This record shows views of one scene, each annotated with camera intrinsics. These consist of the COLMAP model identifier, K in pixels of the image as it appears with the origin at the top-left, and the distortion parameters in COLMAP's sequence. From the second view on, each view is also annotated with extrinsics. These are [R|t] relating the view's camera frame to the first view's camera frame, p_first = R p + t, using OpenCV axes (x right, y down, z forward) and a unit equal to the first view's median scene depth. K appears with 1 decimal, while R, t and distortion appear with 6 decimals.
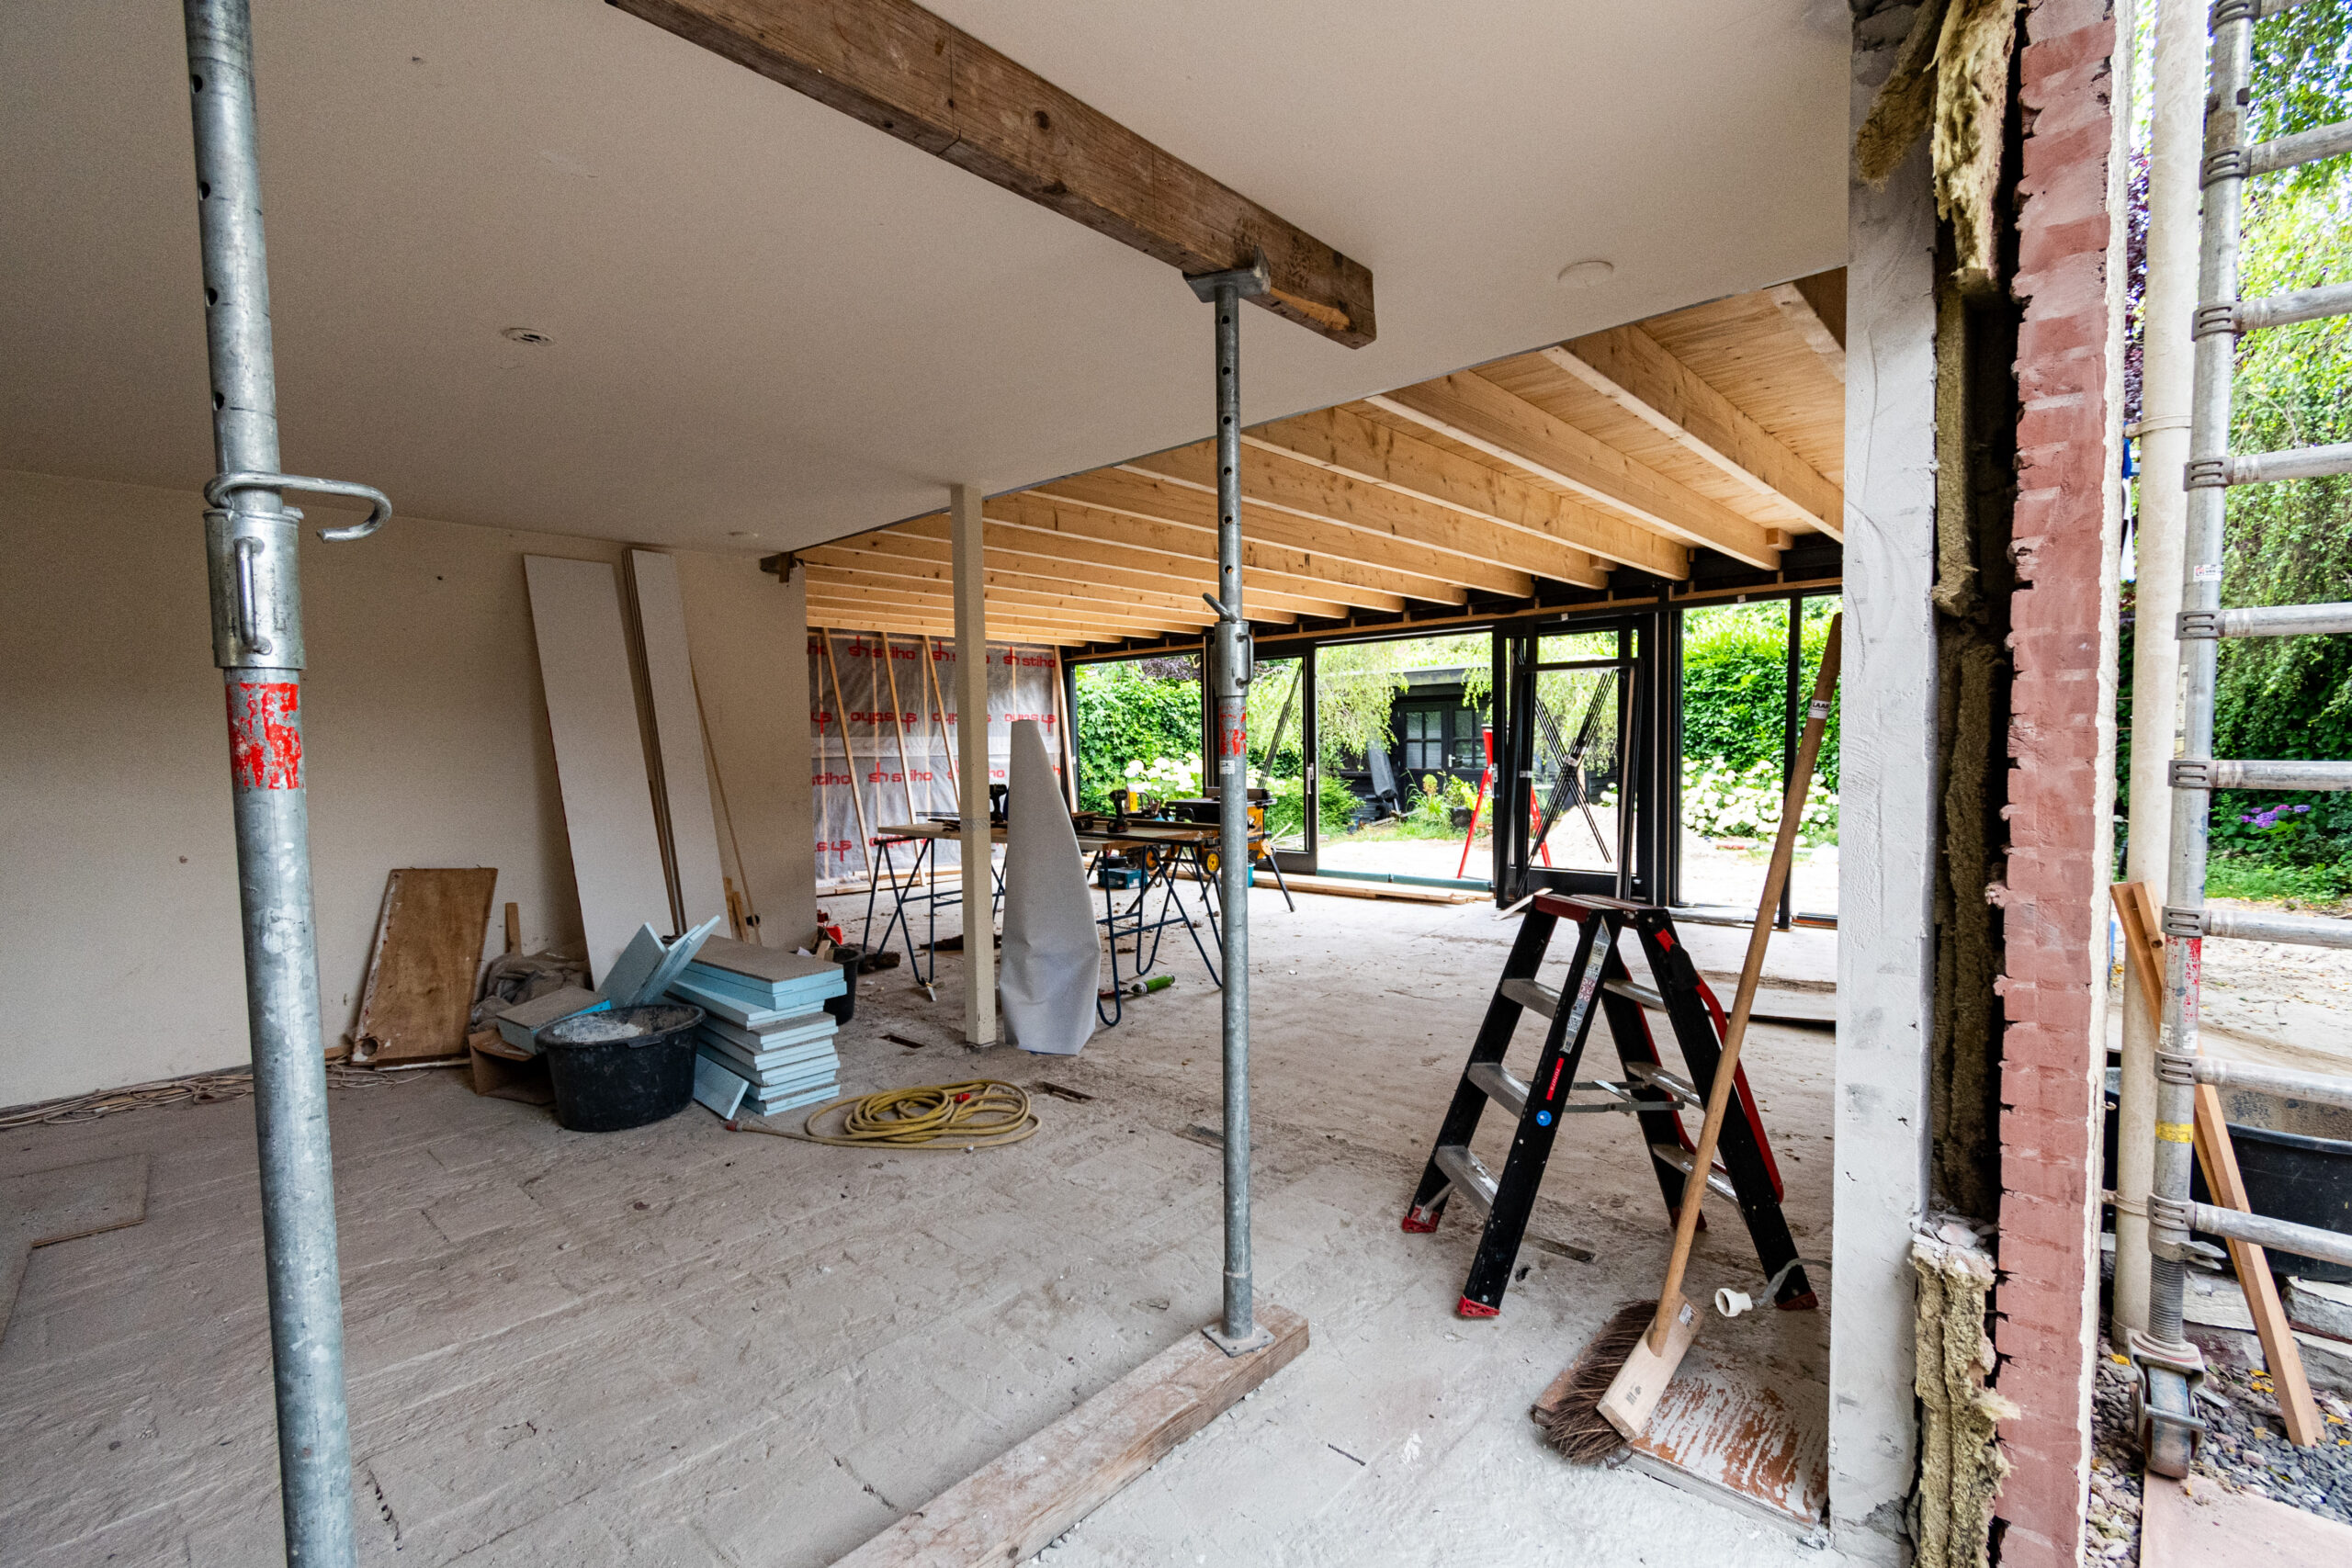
lens RADIAL K [[1115.8, 0, 1180.5], [0, 1115.8, 821.6], [0, 0, 1]] dist [0.000355, 0.000080]
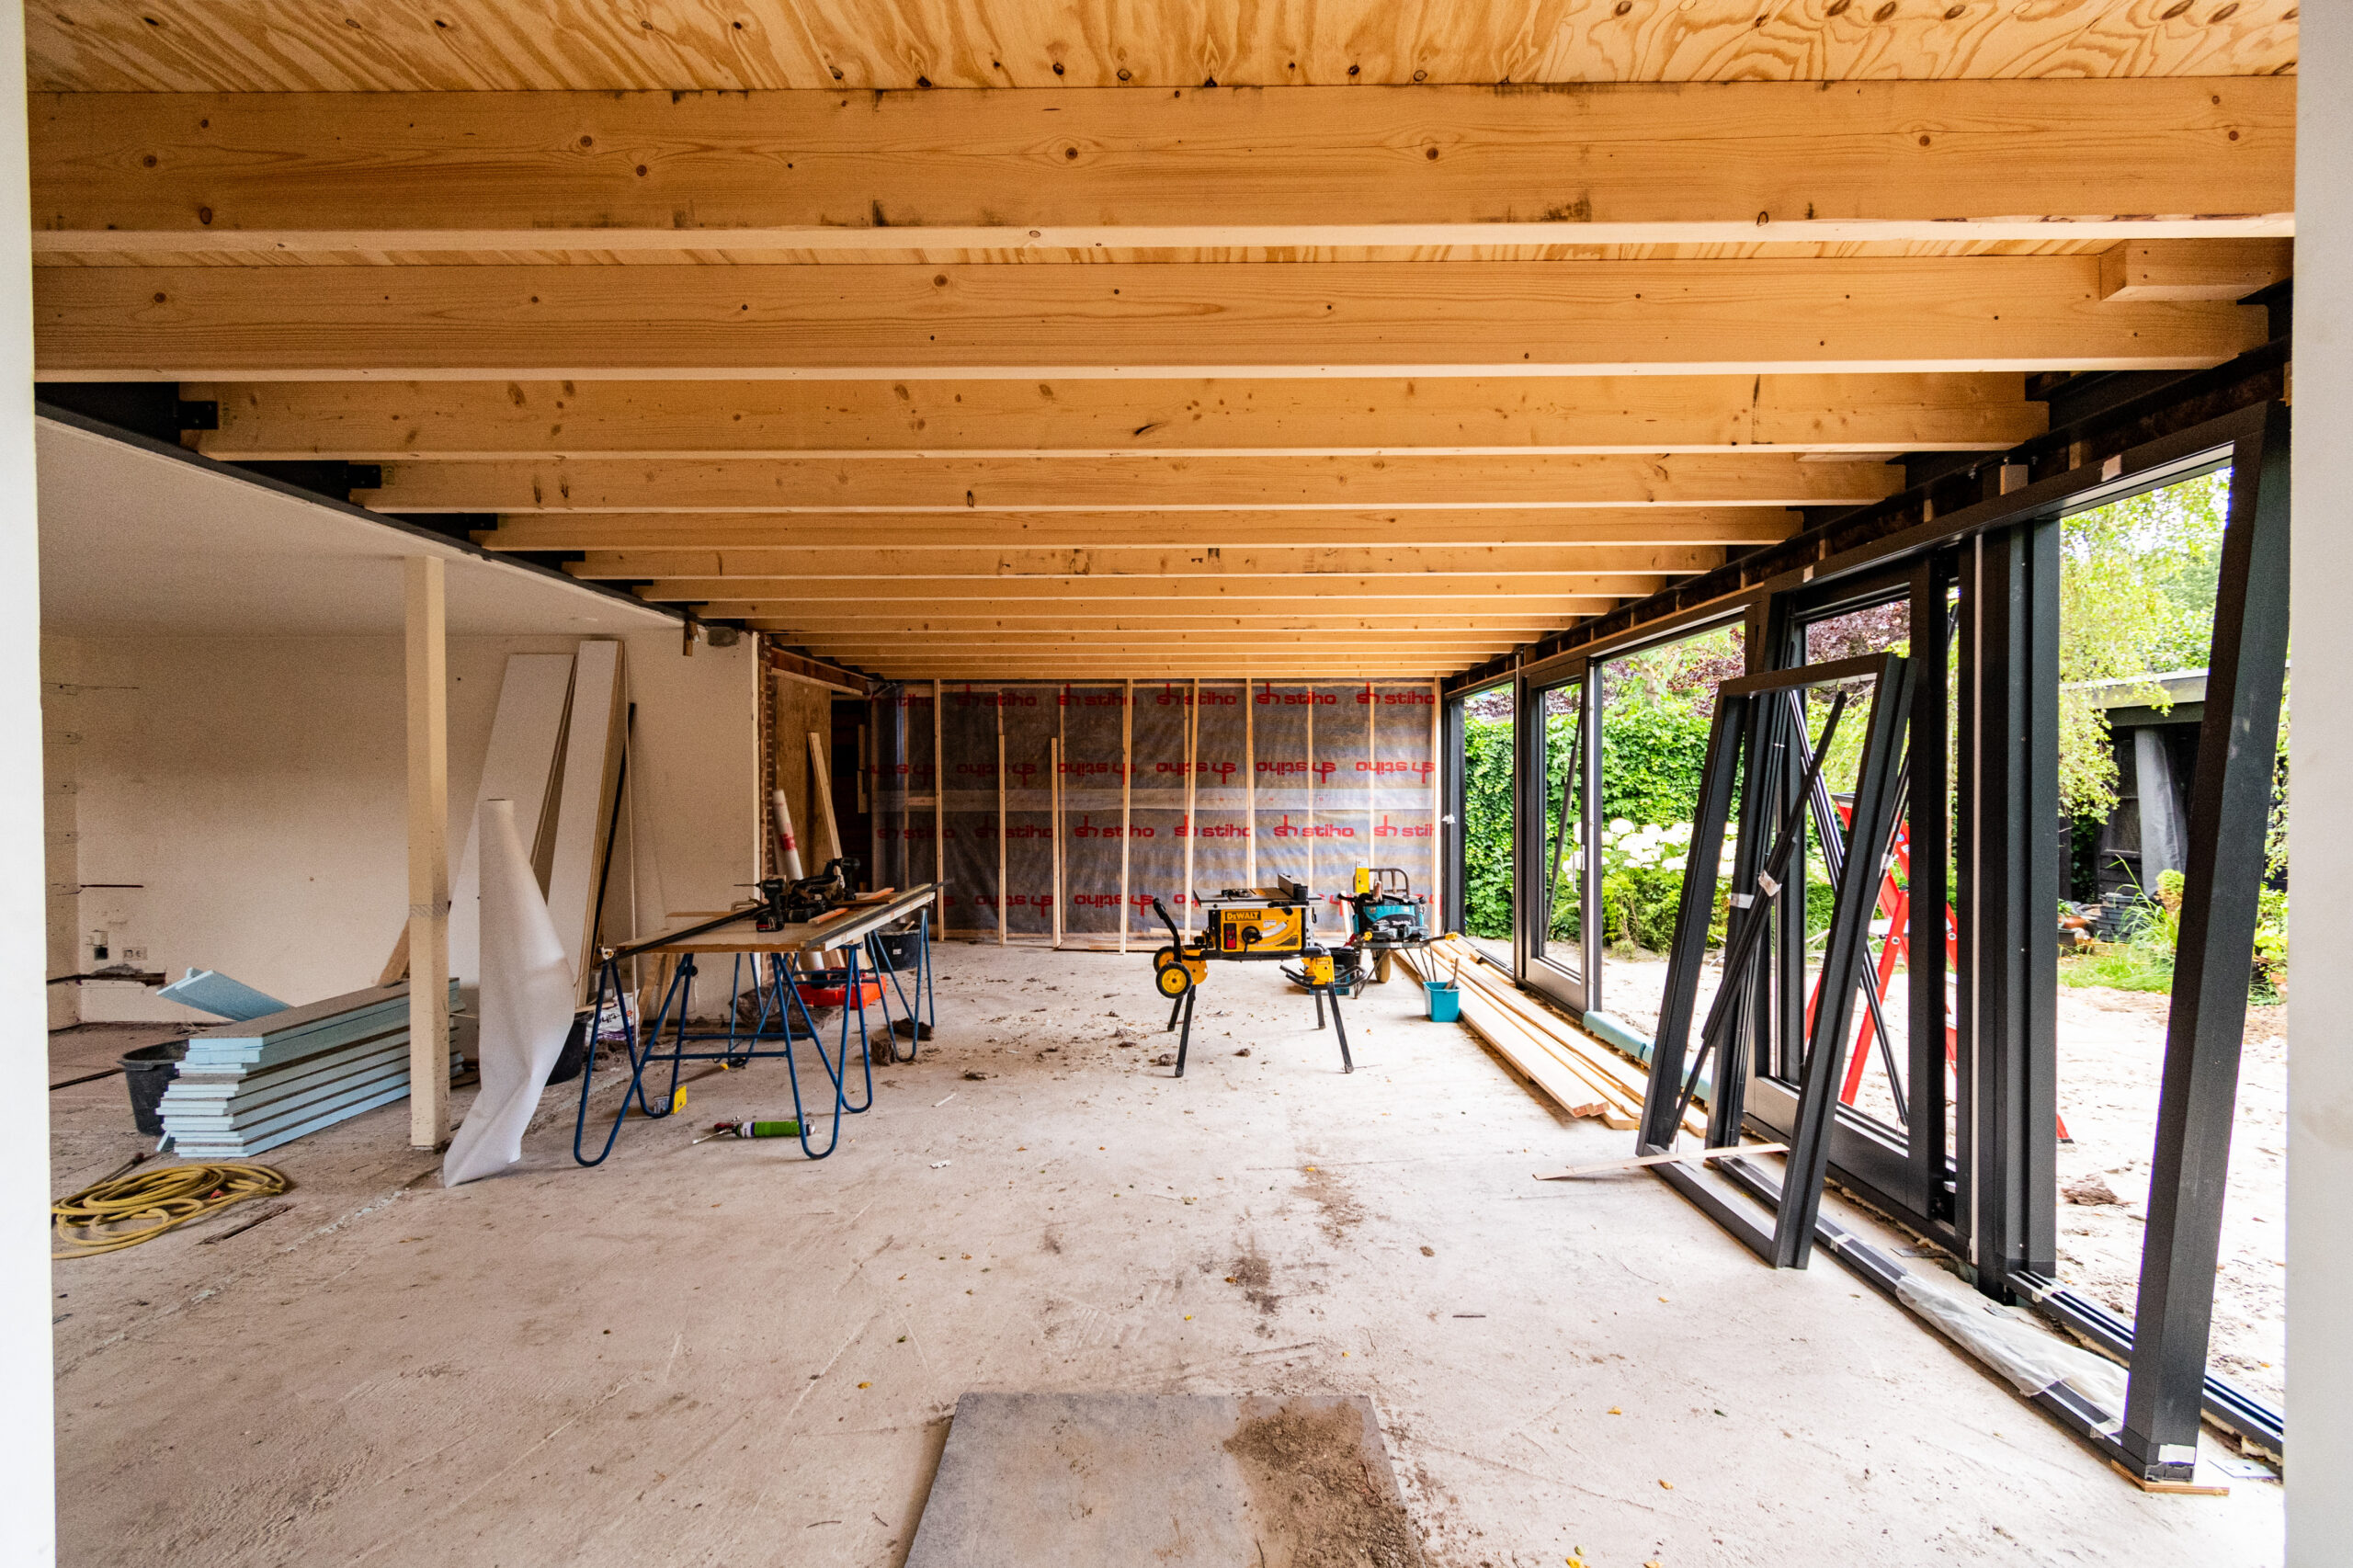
lens RADIAL K [[1072.4, 0, 1184.3], [0, 1072.4, 794.7], [0, 0, 1]] dist [-0.000285, 0.000330]
pose [[0.650566, 0.022551, -0.759115, 0.422563], [-0.059745, 0.997981, -0.021555, -0.051639], [0.757096, 0.059376, 0.650600, 0.413551]]
